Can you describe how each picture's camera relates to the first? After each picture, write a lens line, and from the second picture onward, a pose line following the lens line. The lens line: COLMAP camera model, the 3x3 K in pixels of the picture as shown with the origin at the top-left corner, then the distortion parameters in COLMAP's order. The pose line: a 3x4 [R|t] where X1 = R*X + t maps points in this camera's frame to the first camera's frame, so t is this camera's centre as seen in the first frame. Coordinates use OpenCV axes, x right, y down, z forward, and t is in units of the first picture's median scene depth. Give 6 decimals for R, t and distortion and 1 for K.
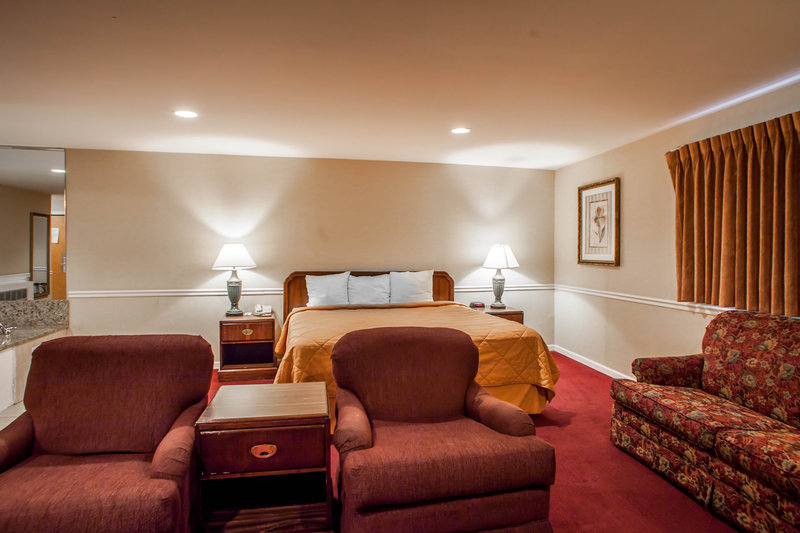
lens RADIAL K [[470.1, 0, 399.6], [0, 470.1, 255.4], [0, 0, 1]] dist [-0.072564, 0.053470]
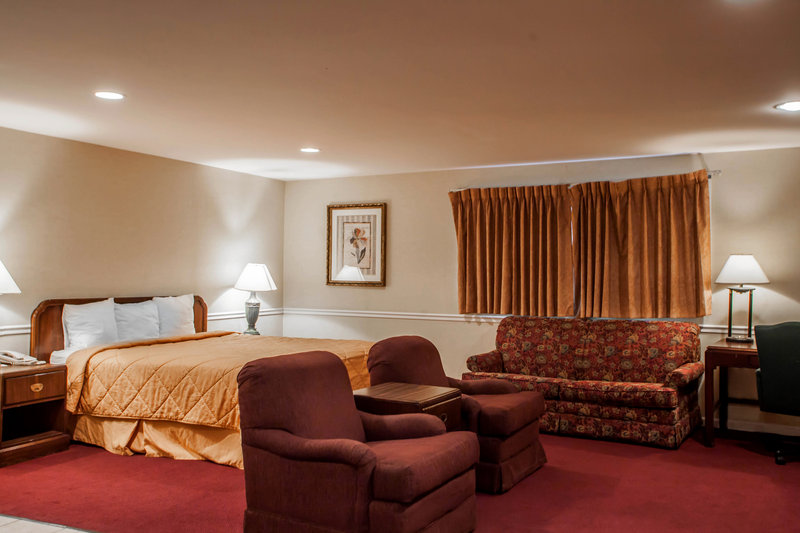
lens RADIAL K [[780.5, 0, 397.8], [0, 780.5, 255.7], [0, 0, 1]] dist [-0.008774, 0.115848]
pose [[0.630231, 0.019752, 0.776156, -0.833567], [-0.002499, 0.999723, -0.023412, -0.004927], [-0.776403, 0.012816, 0.630106, -0.141693]]
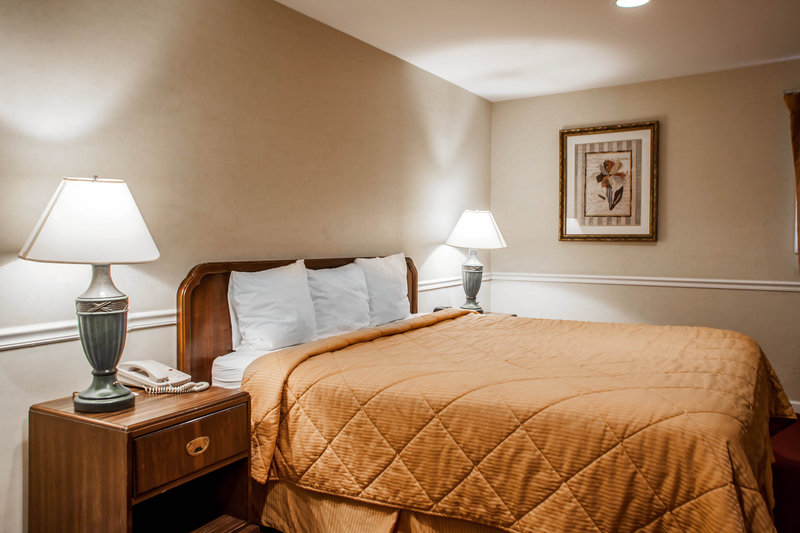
lens RADIAL K [[646.9, 0, 403.6], [0, 646.9, 257.7], [0, 0, 1]] dist [-0.008876, 0.001096]
pose [[0.688056, -0.024095, 0.725257, -0.517759], [0.006997, 0.999622, 0.026571, 0.017816], [-0.725624, -0.013208, 0.687965, 0.537352]]
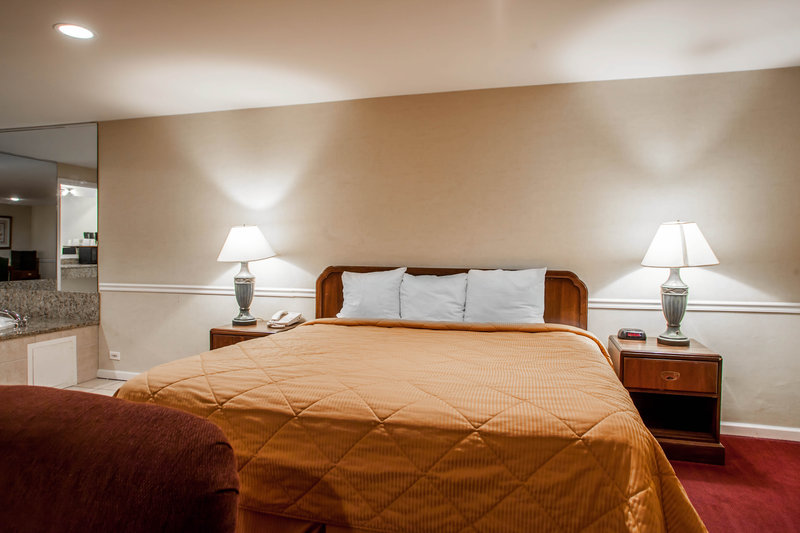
lens RADIAL K [[510.4, 0, 398.7], [0, 510.4, 256.2], [0, 0, 1]] dist [-0.045119, 0.000310]
pose [[0.879594, 0.008386, -0.475652, 0.230743], [-0.010462, 0.999944, -0.001719, 0.021316], [0.475610, 0.006488, 0.879632, 0.404247]]
